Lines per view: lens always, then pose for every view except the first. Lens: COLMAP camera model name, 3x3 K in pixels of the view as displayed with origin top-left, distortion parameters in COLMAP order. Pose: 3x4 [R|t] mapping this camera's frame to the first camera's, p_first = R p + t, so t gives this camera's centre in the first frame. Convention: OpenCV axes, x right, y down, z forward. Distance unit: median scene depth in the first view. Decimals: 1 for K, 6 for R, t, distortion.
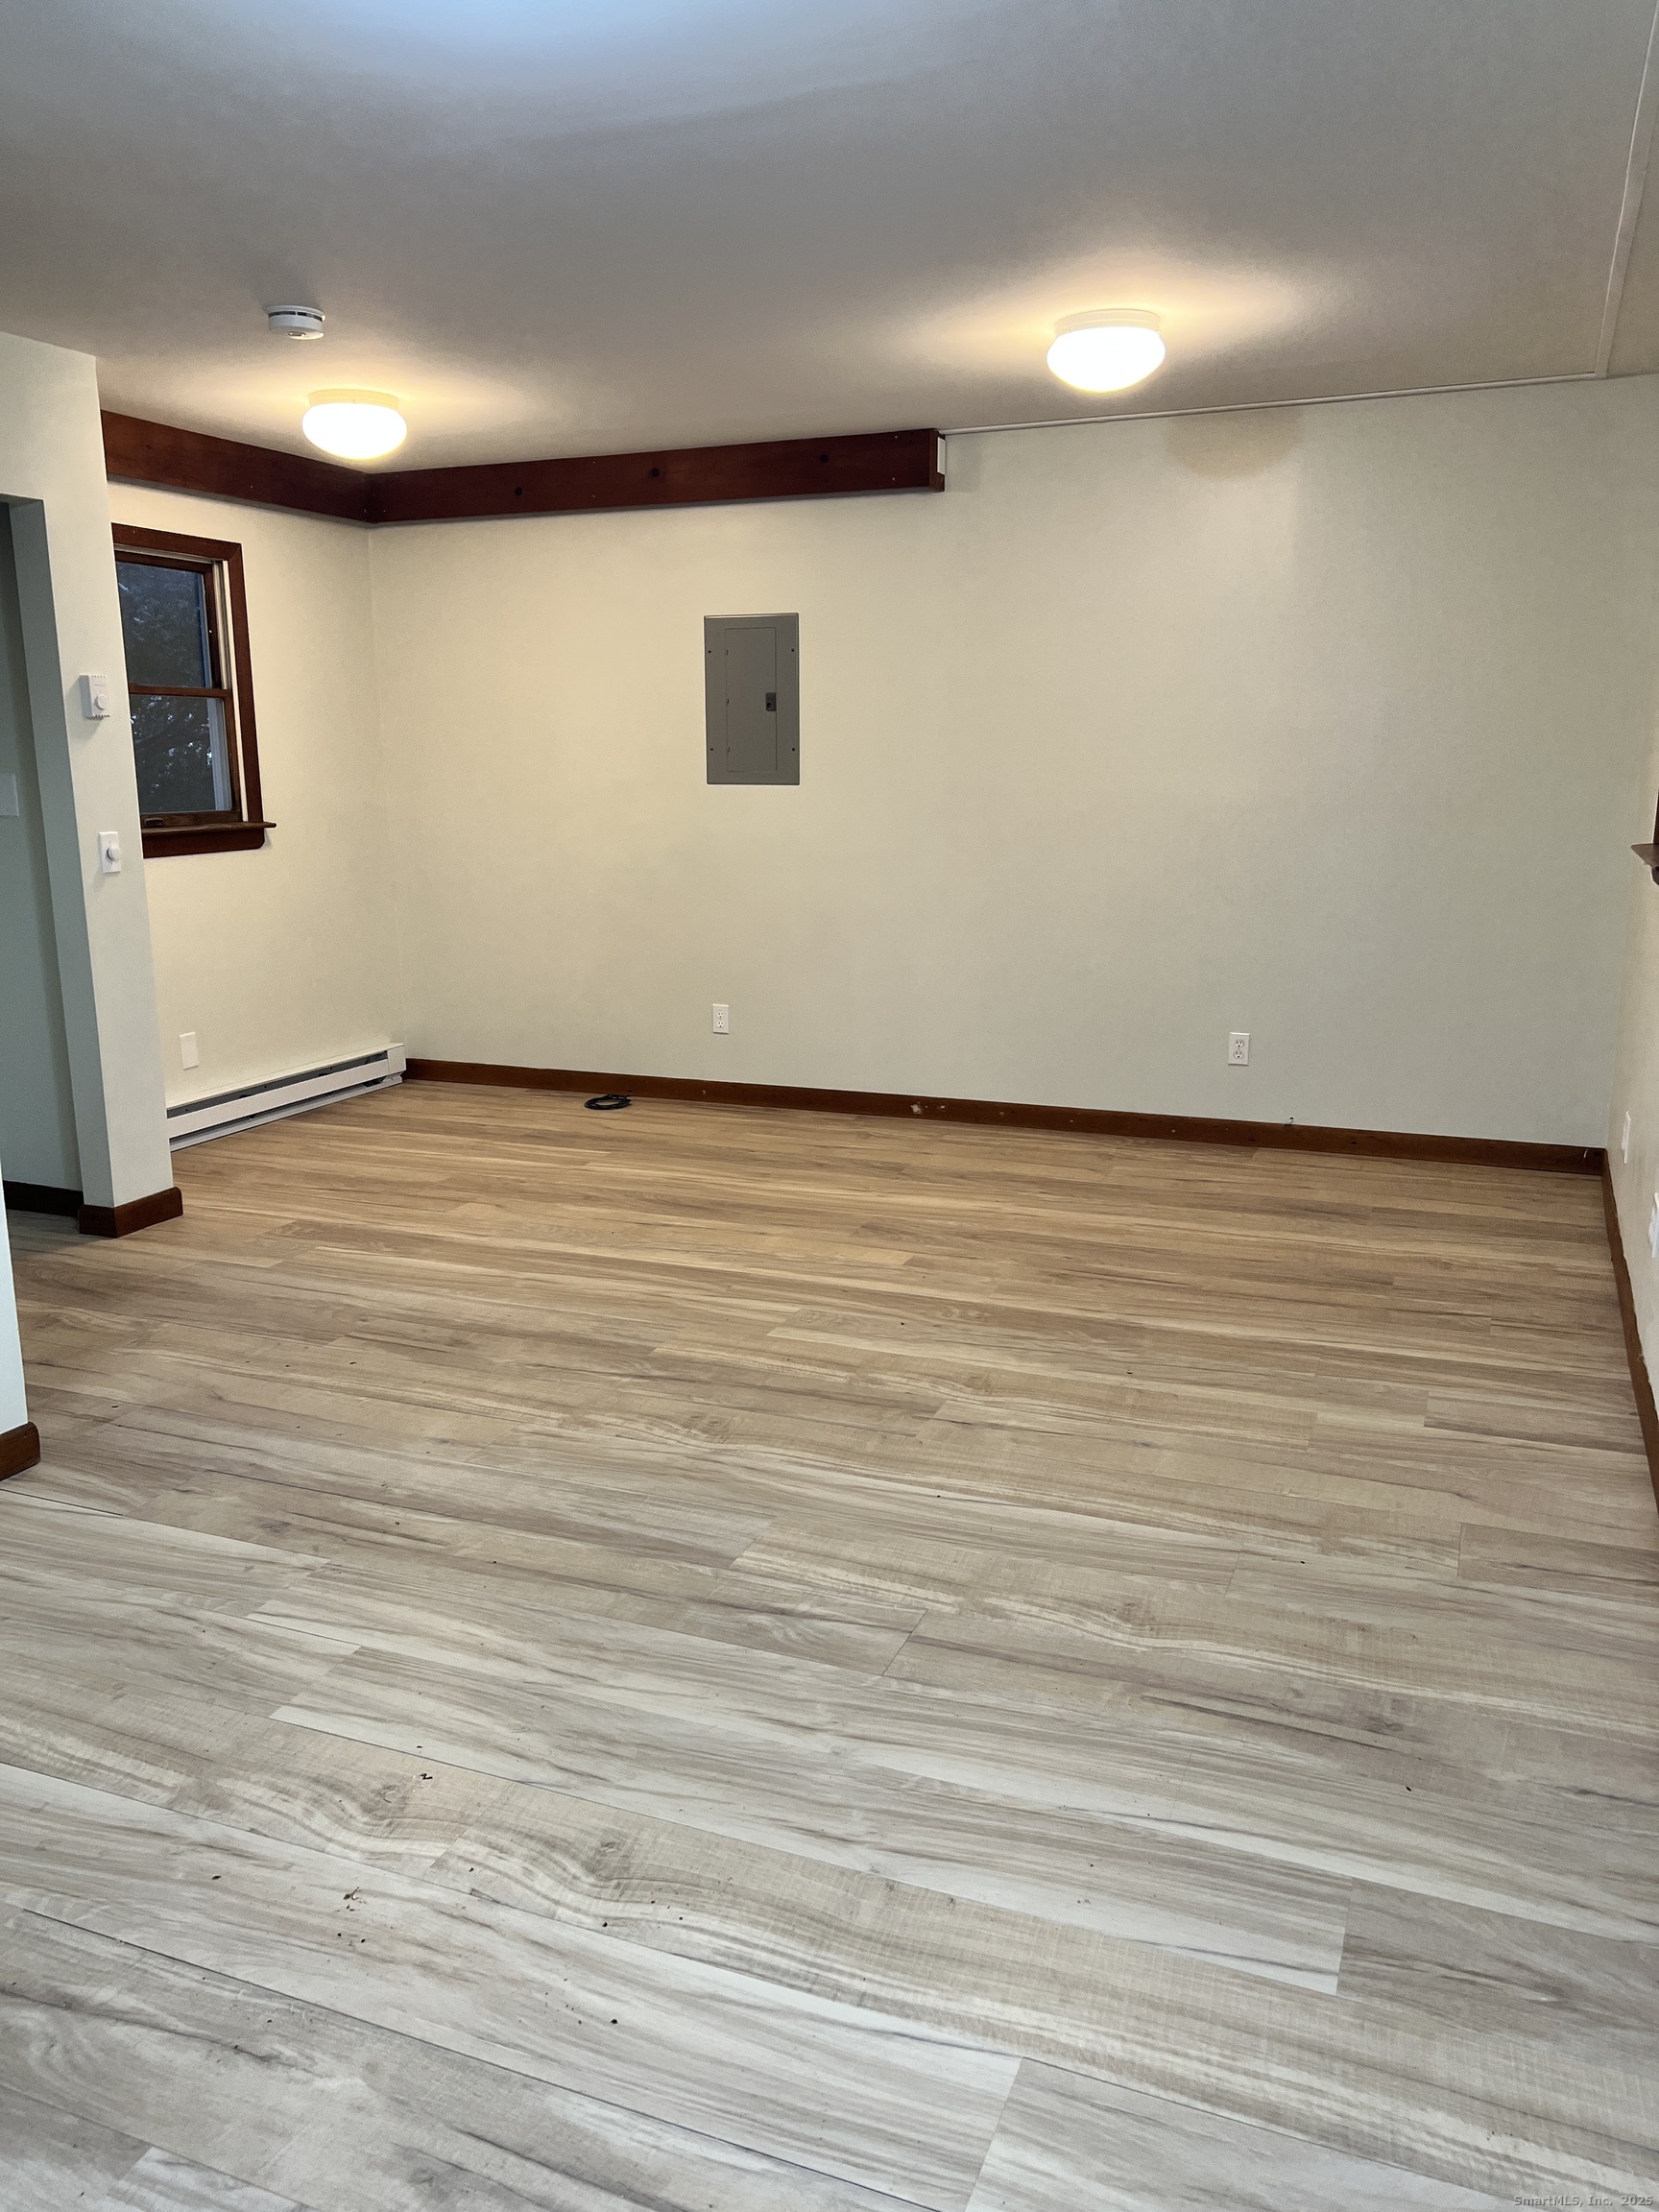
lens RADIAL K [[1655.4, 0, 826.7], [0, 1655.4, 1101.7], [0, 0, 1]] dist [0.050370, -0.050550]
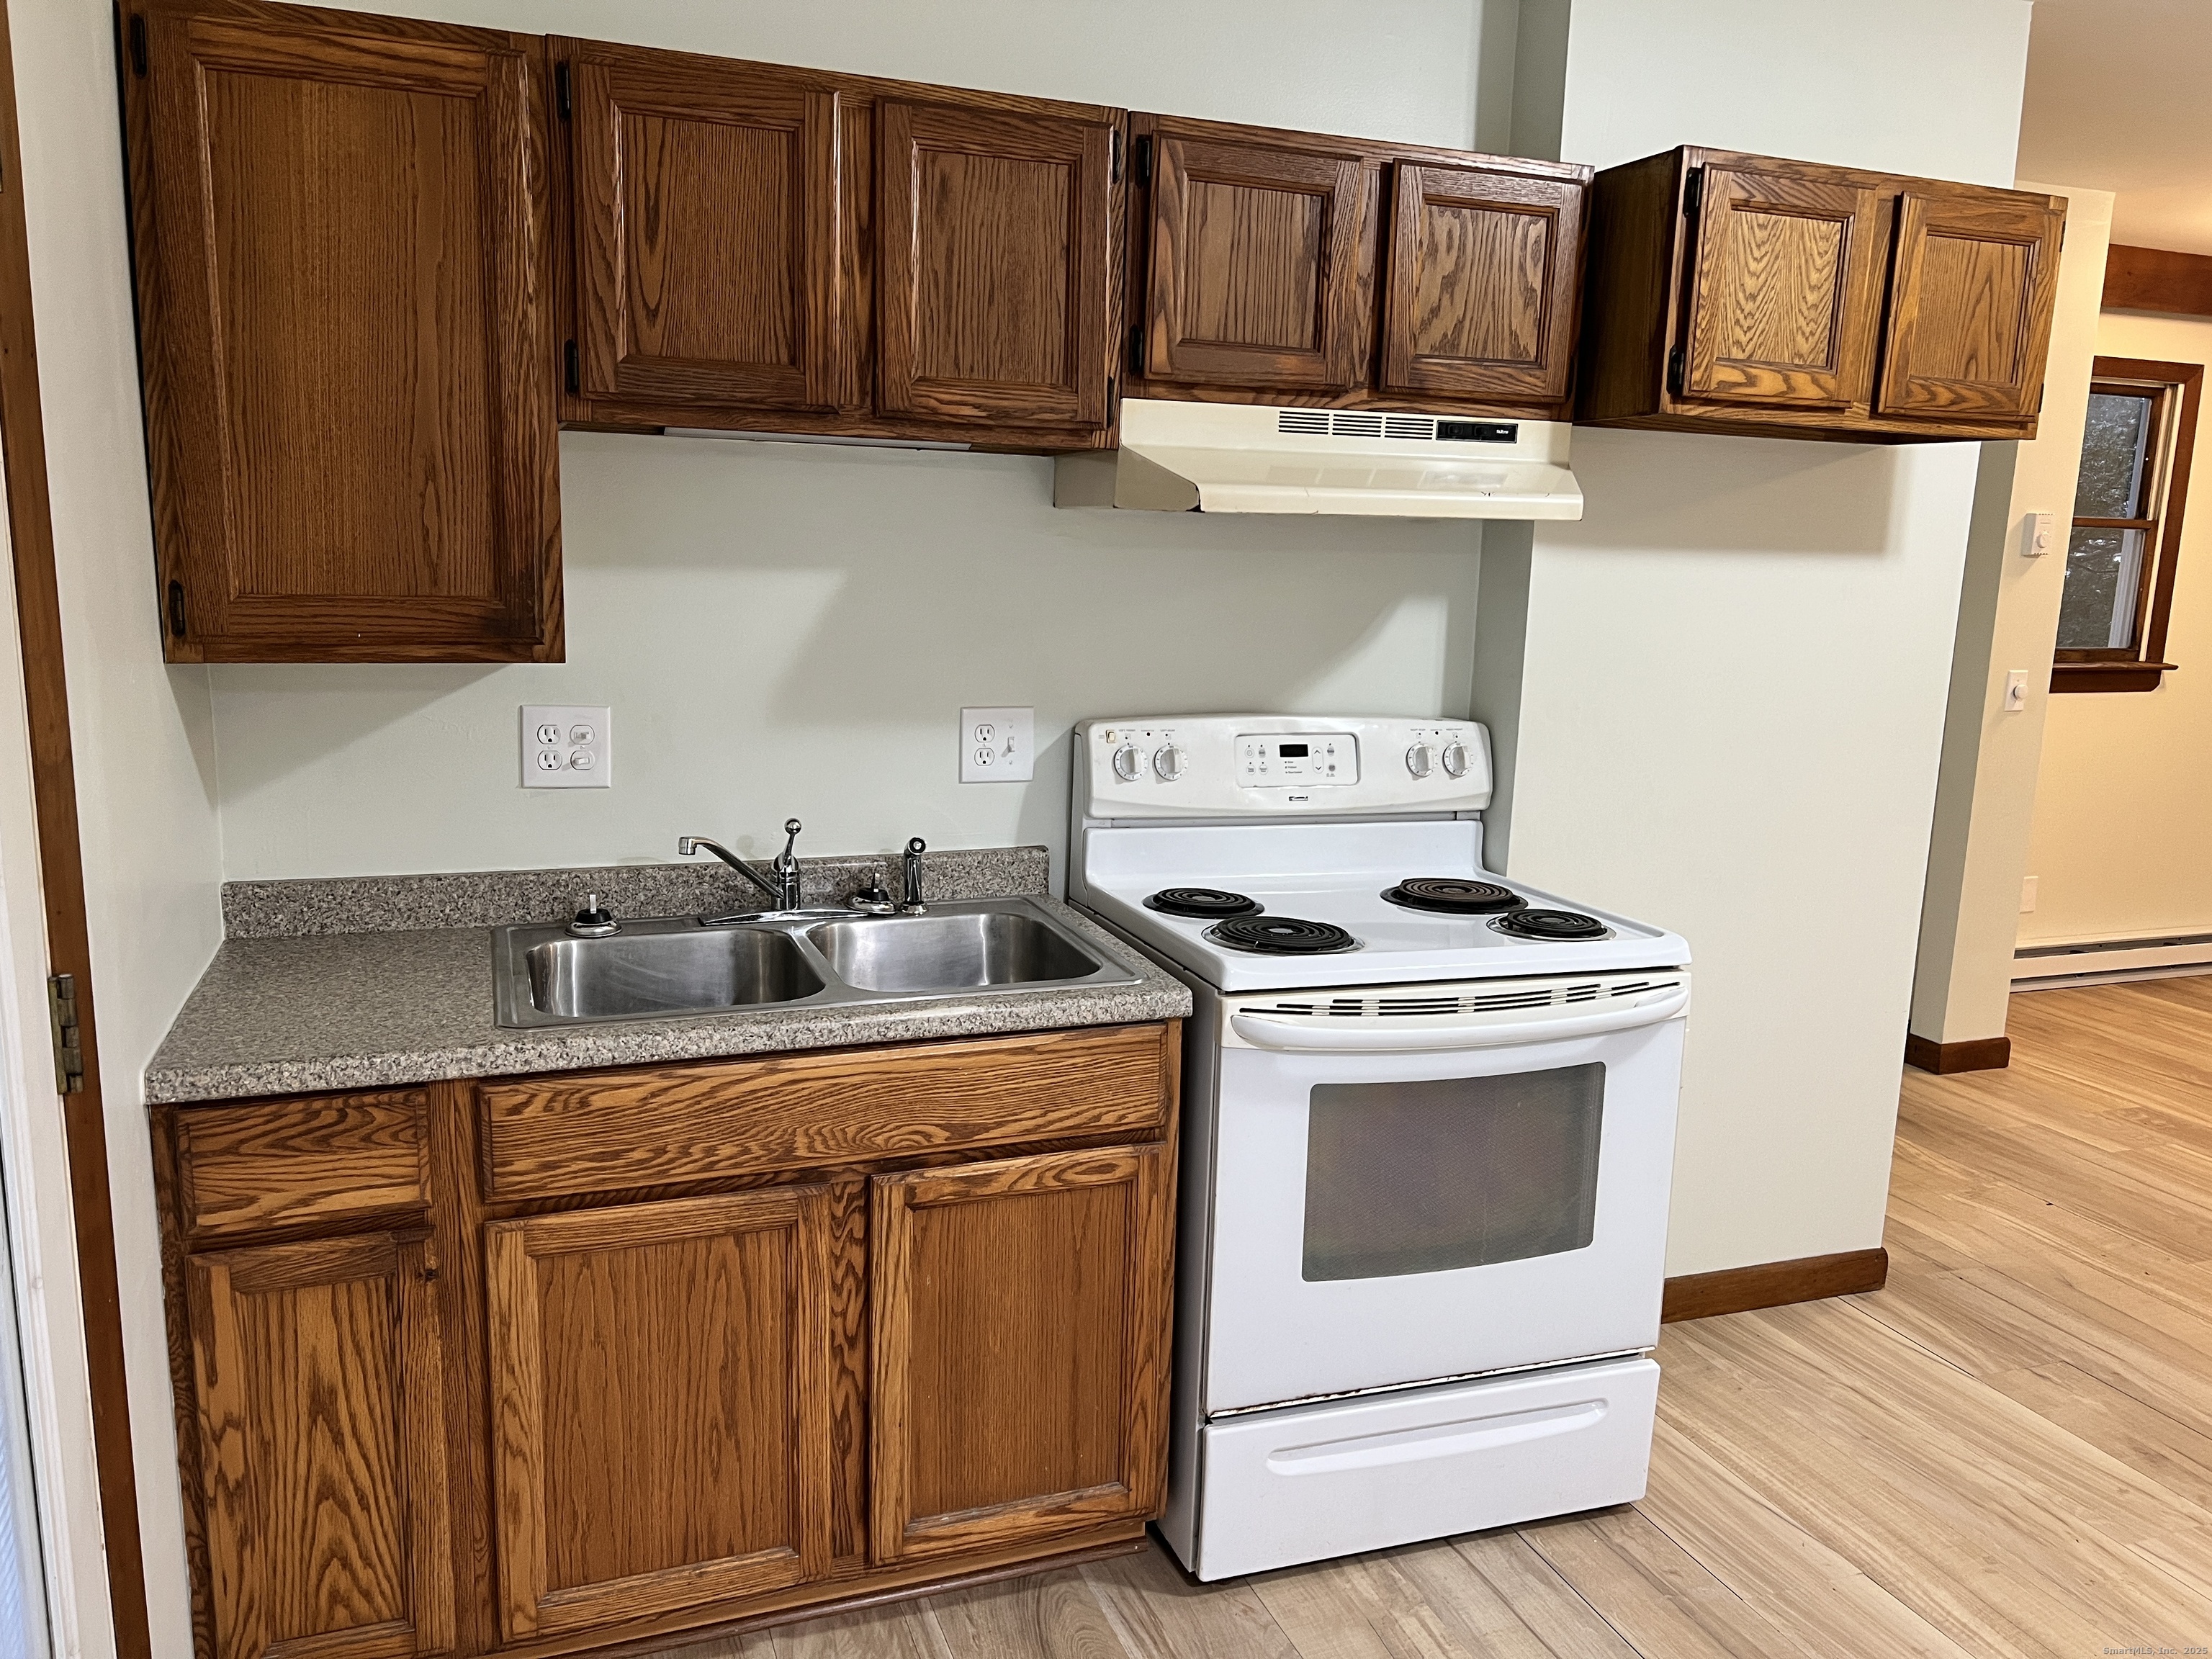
lens RADIAL K [[1655.4, 0, 1112.5], [0, 1655.4, 830.1], [0, 0, 1]] dist [0.050370, -0.050550]
pose [[0.676566, 0.155066, -0.719870, -0.093026], [-0.185082, 0.982004, 0.037584, -0.010264], [0.712743, 0.107807, 0.693091, -0.071418]]
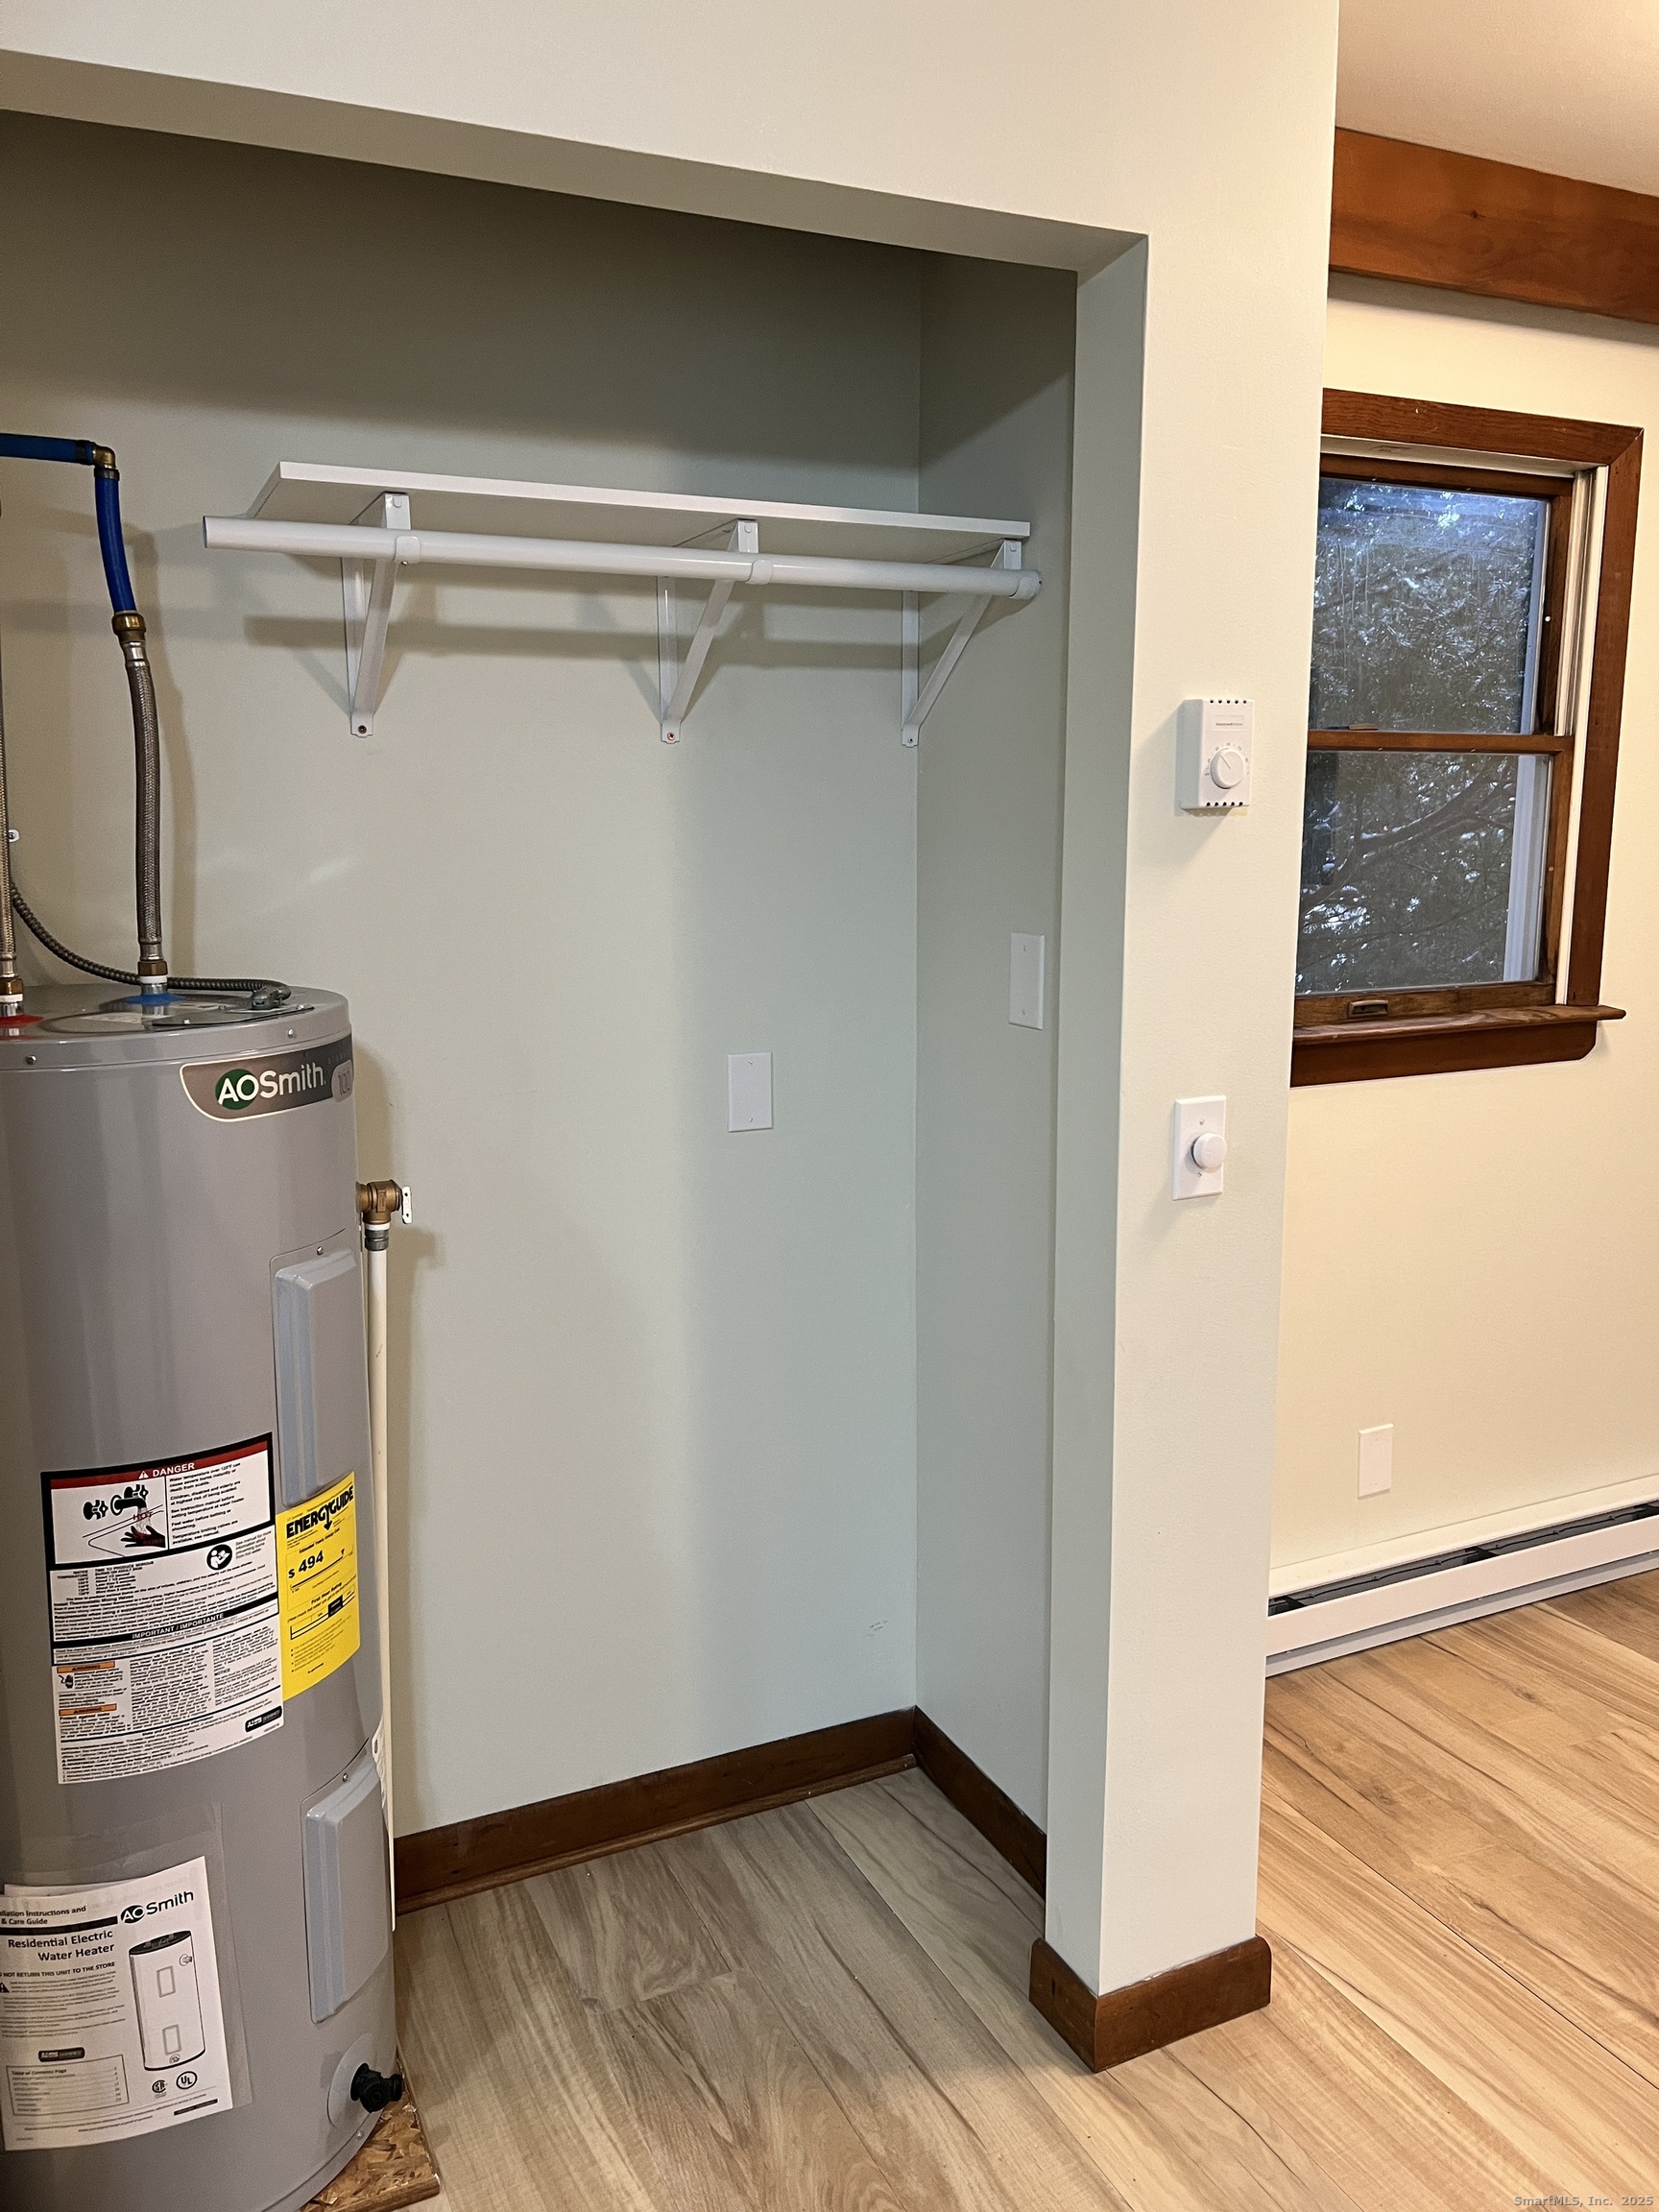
lens RADIAL K [[1655.4, 0, 820.0], [0, 1655.4, 1115.2], [0, 0, 1]] dist [0.050370, -0.050550]
pose [[0.737140, 0.117222, -0.665495, -0.321822], [-0.137053, 0.990305, 0.022626, -0.210307], [0.661695, 0.074529, 0.746060, 0.885403]]
